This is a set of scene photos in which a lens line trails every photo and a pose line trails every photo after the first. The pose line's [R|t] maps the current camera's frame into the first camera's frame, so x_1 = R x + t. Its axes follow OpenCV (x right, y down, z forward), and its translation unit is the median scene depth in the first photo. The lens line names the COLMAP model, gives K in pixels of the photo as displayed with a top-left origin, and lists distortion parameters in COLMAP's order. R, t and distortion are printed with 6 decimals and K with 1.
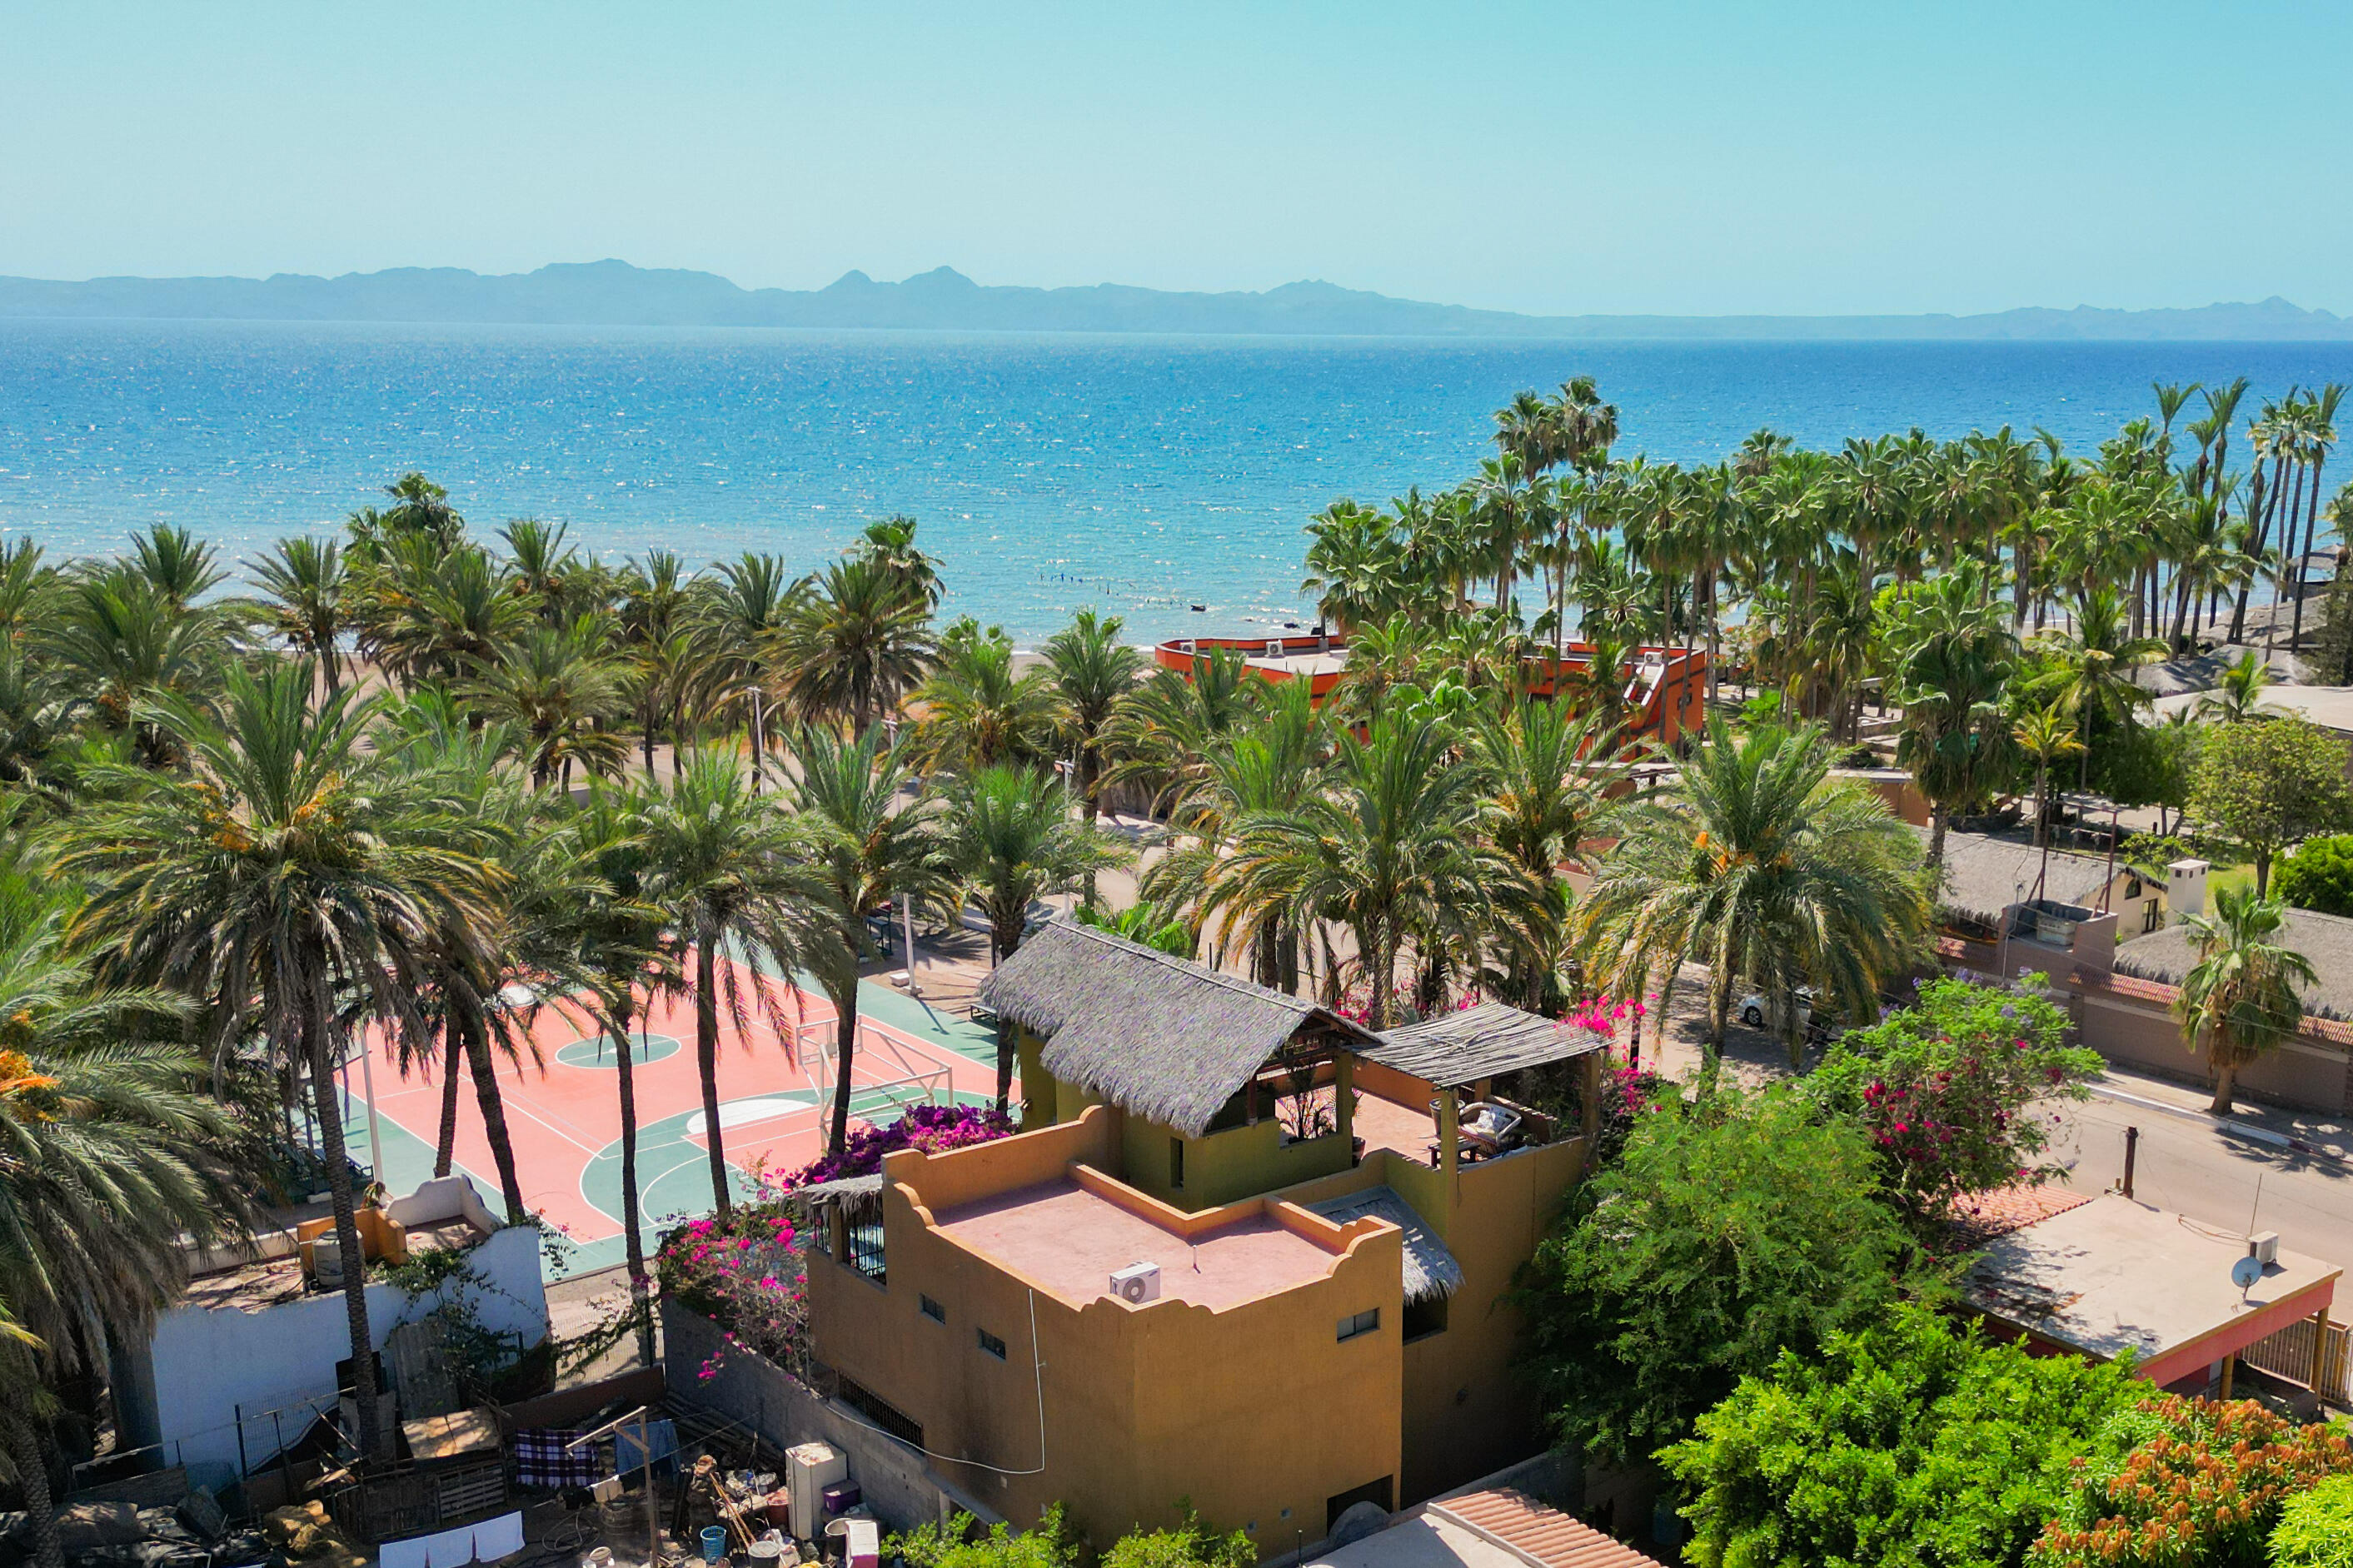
lens RADIAL K [[2317.1, 0, 1433.0], [0, 2317.1, 899.5], [0, 0, 1]] dist [0.095225, -0.134720]
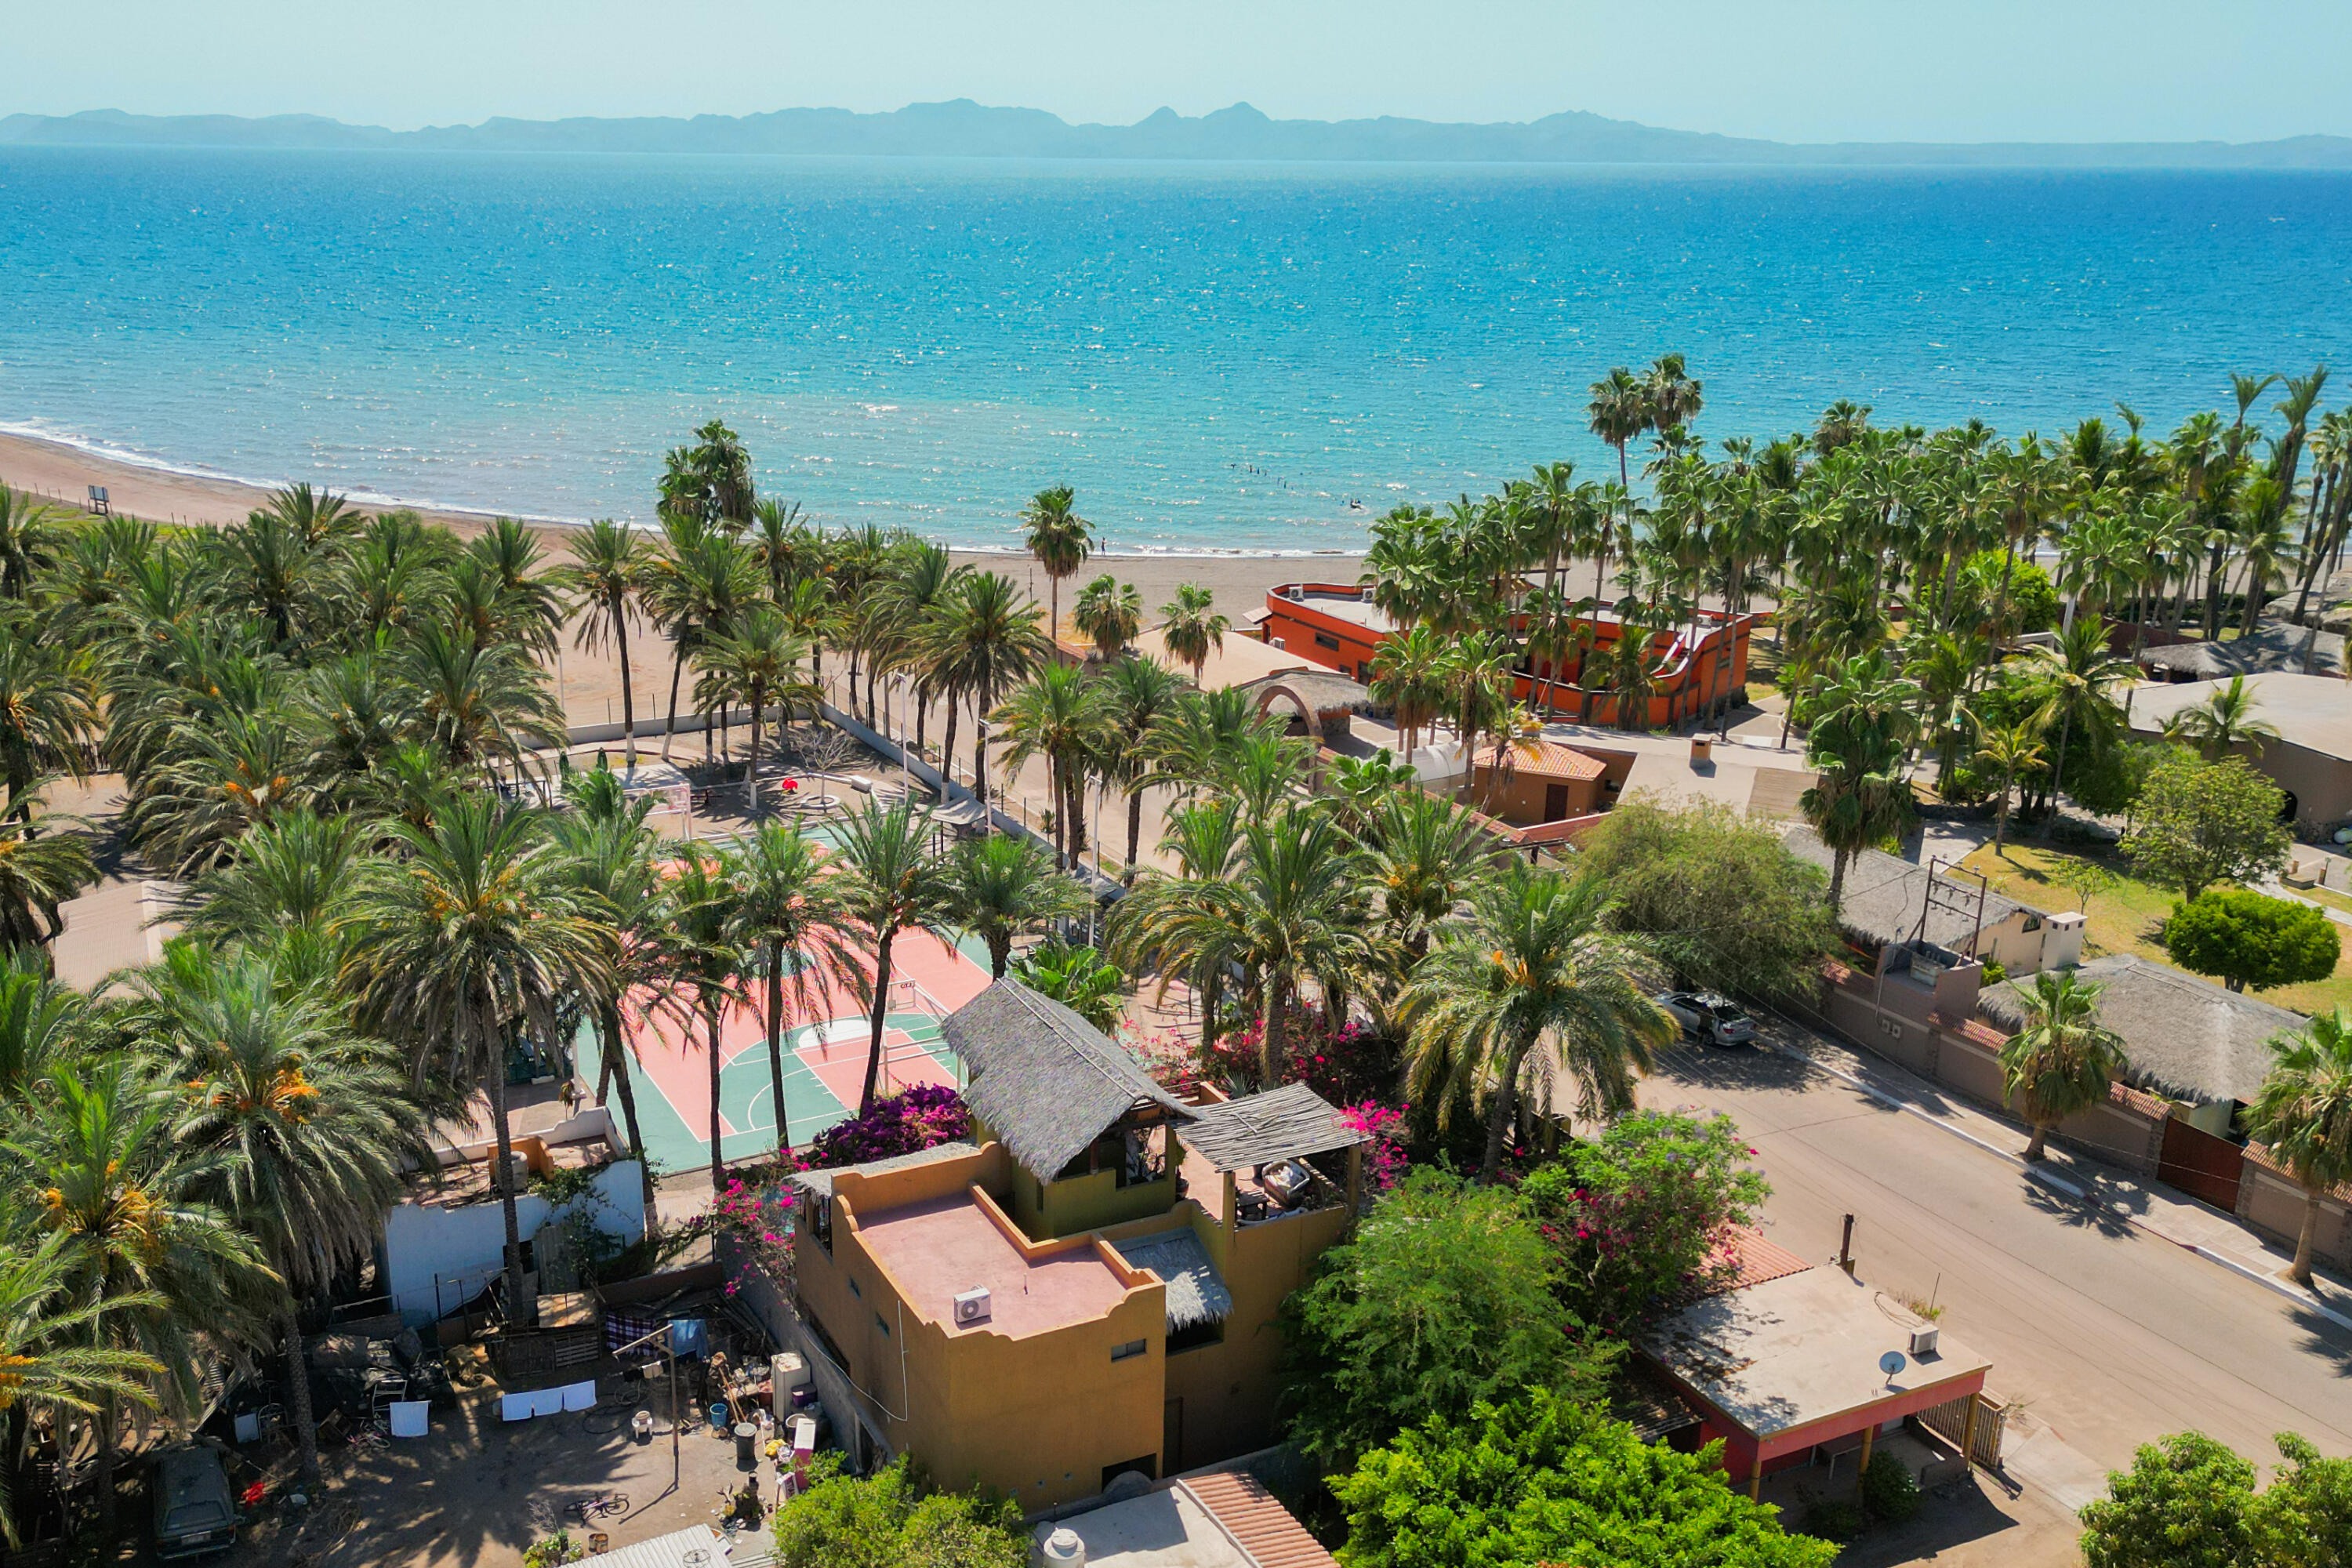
lens RADIAL K [[2074.3, 0, 1140.3], [0, 2074.3, 780.4], [0, 0, 1]] dist [0.080888, -0.127909]
pose [[0.969901, 0.075016, -0.231658, 0.185047], [-0.063325, 0.996335, 0.057507, -0.177823], [0.235123, -0.041107, 0.971096, -0.152136]]
